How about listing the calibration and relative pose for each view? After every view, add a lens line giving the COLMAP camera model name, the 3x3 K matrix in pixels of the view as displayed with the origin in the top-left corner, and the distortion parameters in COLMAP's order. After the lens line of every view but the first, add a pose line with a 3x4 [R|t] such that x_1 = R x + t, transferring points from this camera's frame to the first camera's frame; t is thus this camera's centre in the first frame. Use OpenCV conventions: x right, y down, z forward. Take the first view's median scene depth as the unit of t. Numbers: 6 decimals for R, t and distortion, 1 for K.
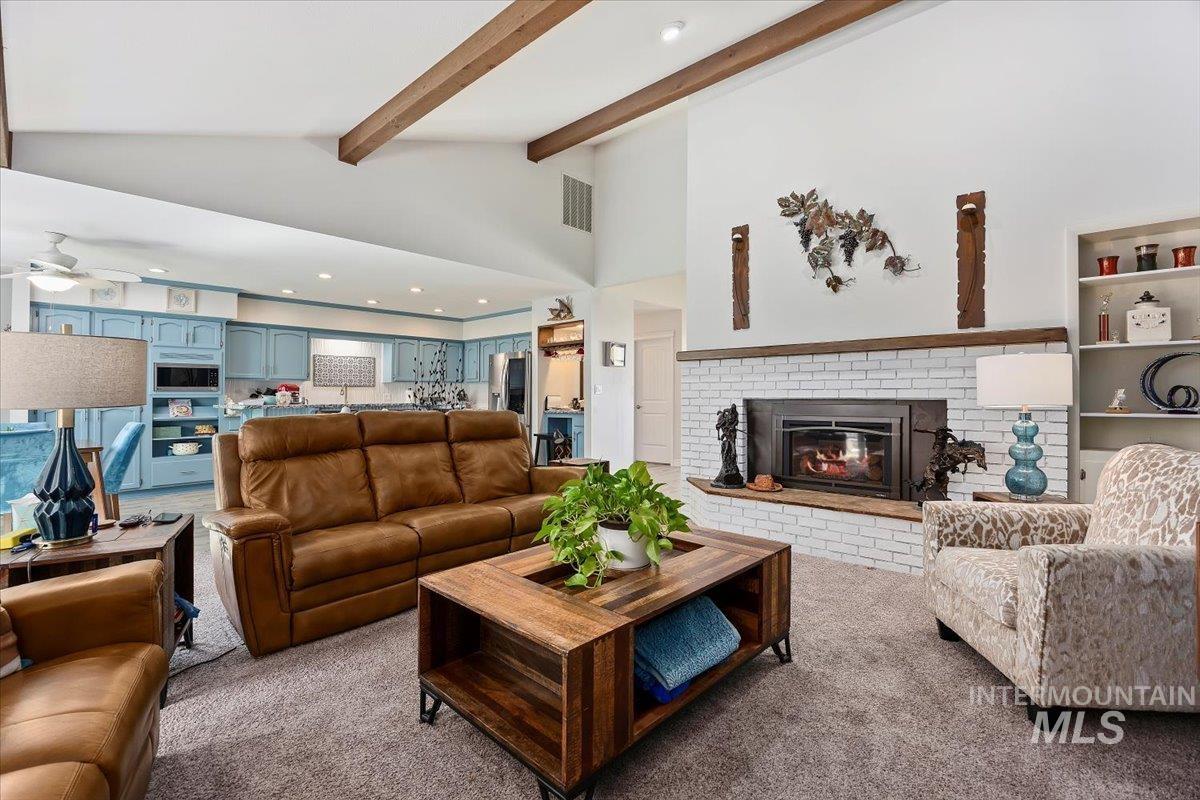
lens RADIAL K [[514.5, 0, 602.5], [0, 514.5, 381.9], [0, 0, 1]] dist [-0.014814, -0.000324]
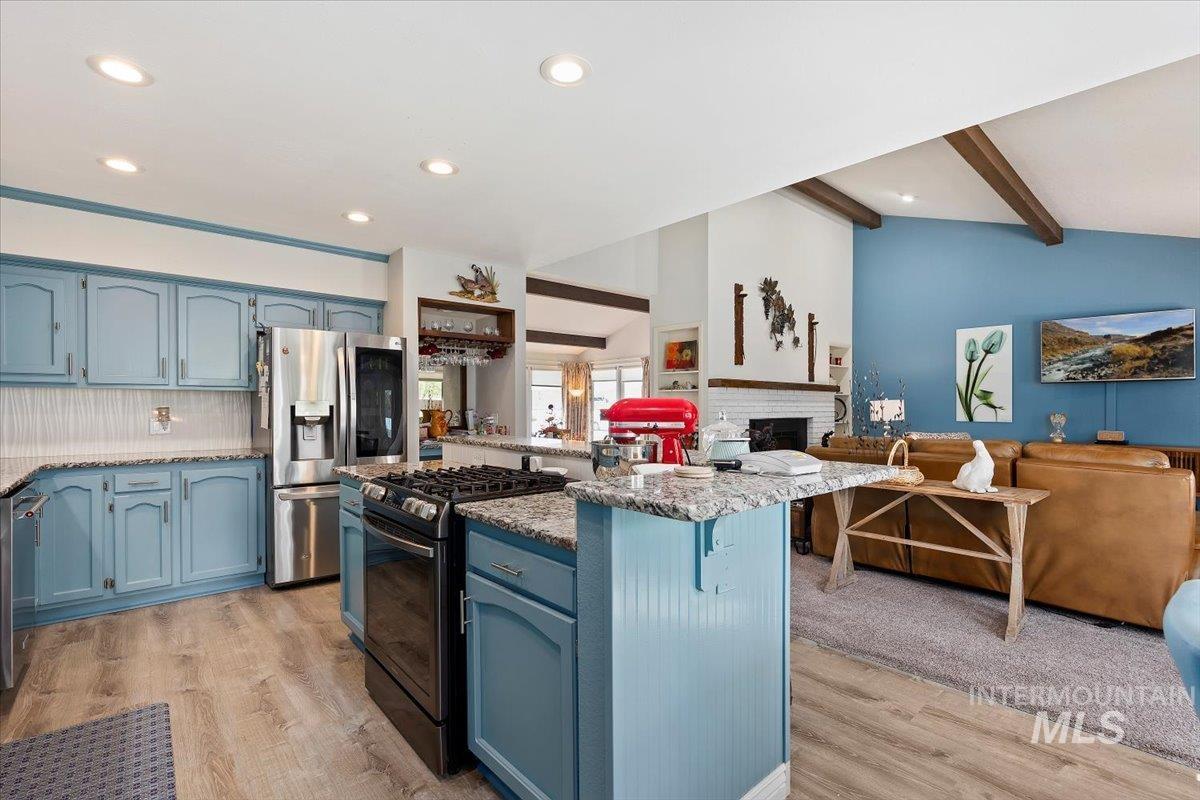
lens RADIAL K [[543.3, 0, 599.2], [0, 543.3, 411.7], [0, 0, 1]] dist [-0.015141, -0.000589]
pose [[0.120081, -0.005618, 0.992748, -1.110861], [-0.027019, 0.999595, 0.008925, 0.011068], [-0.992396, -0.027895, 0.119880, 1.171477]]
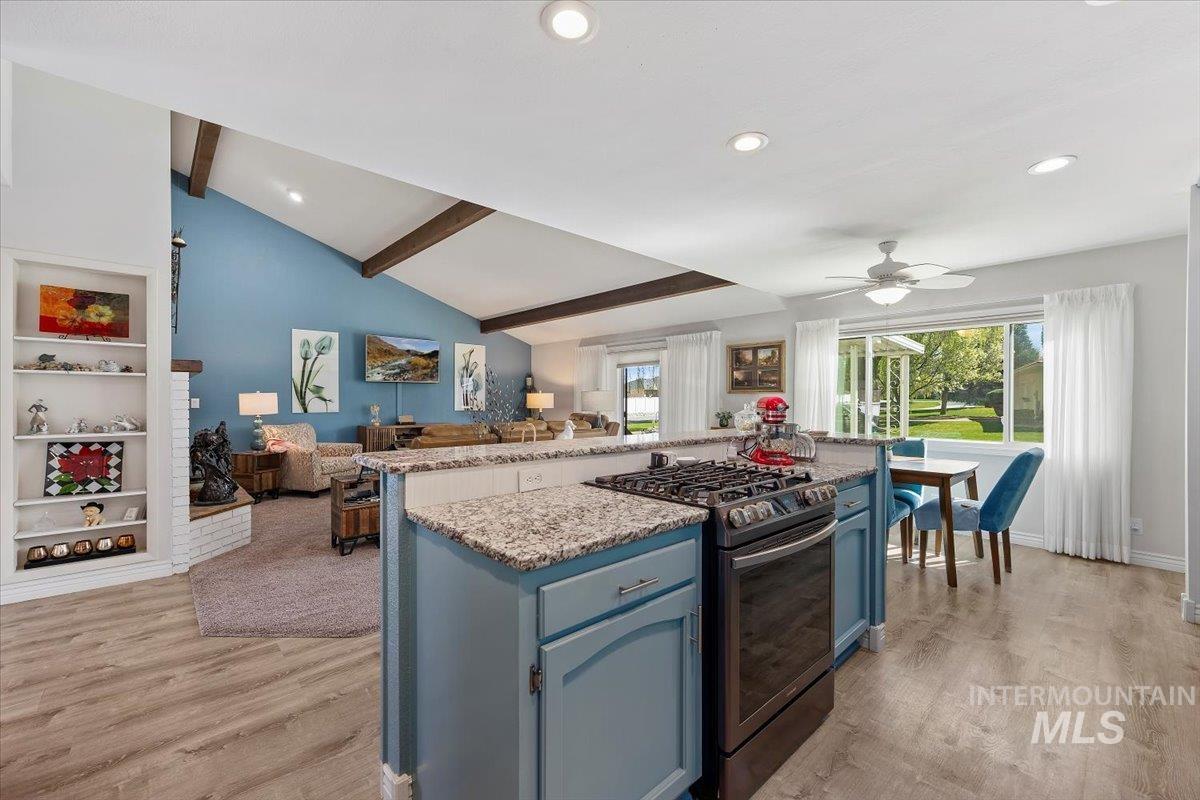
lens RADIAL K [[486.0, 0, 615.5], [0, 486.0, 400.9], [0, 0, 1]] dist [0.001257, 0.000055]
pose [[-0.996486, 0.002676, 0.083712, -0.587028], [0.000700, 0.999721, -0.023629, 0.023353], [-0.083752, -0.023488, -0.996210, 1.769097]]
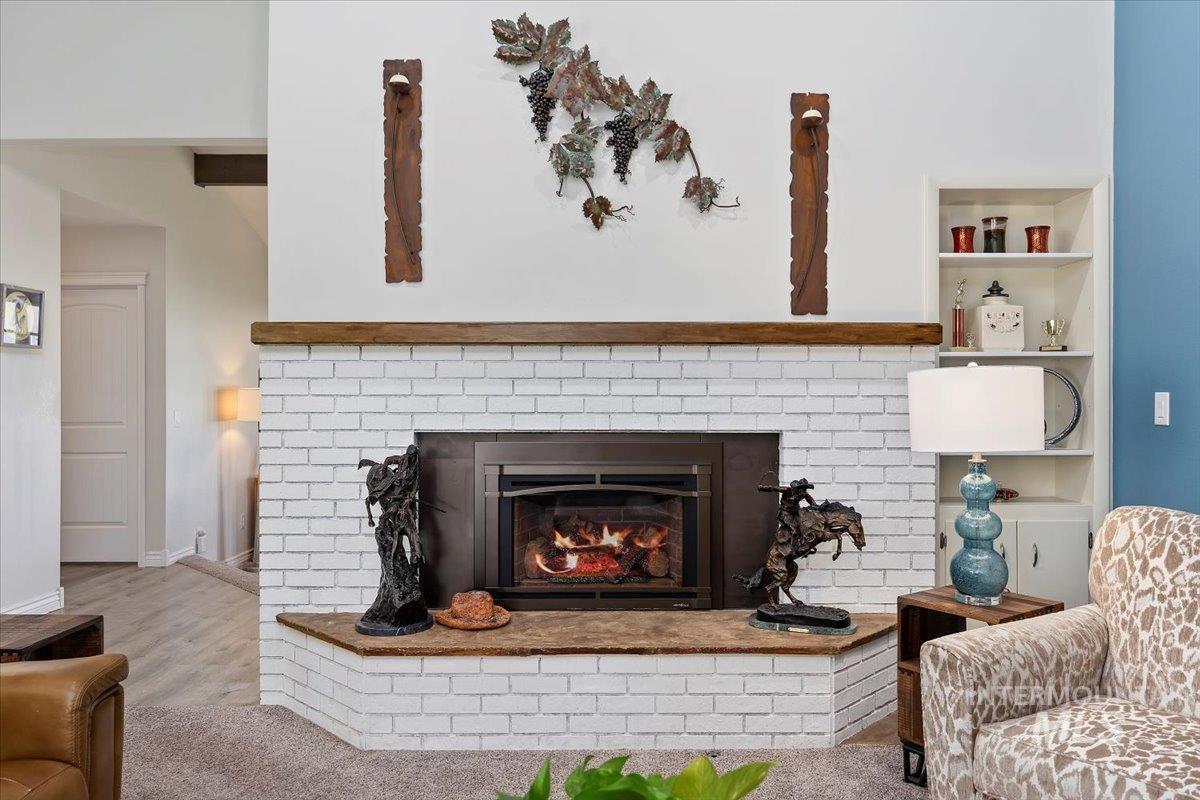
lens RADIAL K [[846.6, 0, 586.6], [0, 846.6, 398.2], [0, 0, 1]] dist [-0.011022, -0.001252]
pose [[0.752372, 0.001738, 0.658736, -0.110159], [-0.019228, 0.999628, 0.019324, -0.014864], [-0.658458, -0.027205, 0.752126, 0.304948]]
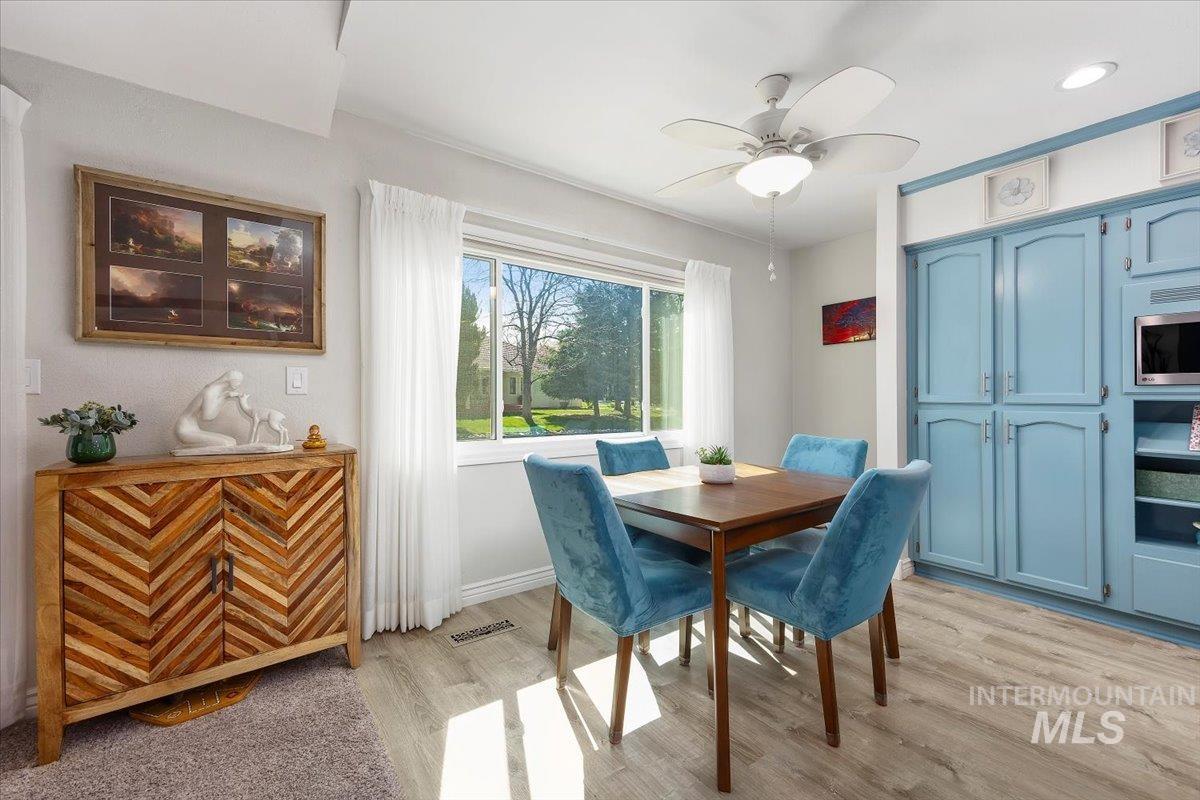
lens RADIAL K [[493.4, 0, 594.6], [0, 493.4, 394.8], [0, 0, 1]] dist [0.013658, -0.000270]
pose [[-0.208471, 0.002065, -0.978026, -0.488748], [0.022061, 0.999753, -0.002591, 0.022647], [0.977780, -0.022116, -0.208465, 0.829627]]
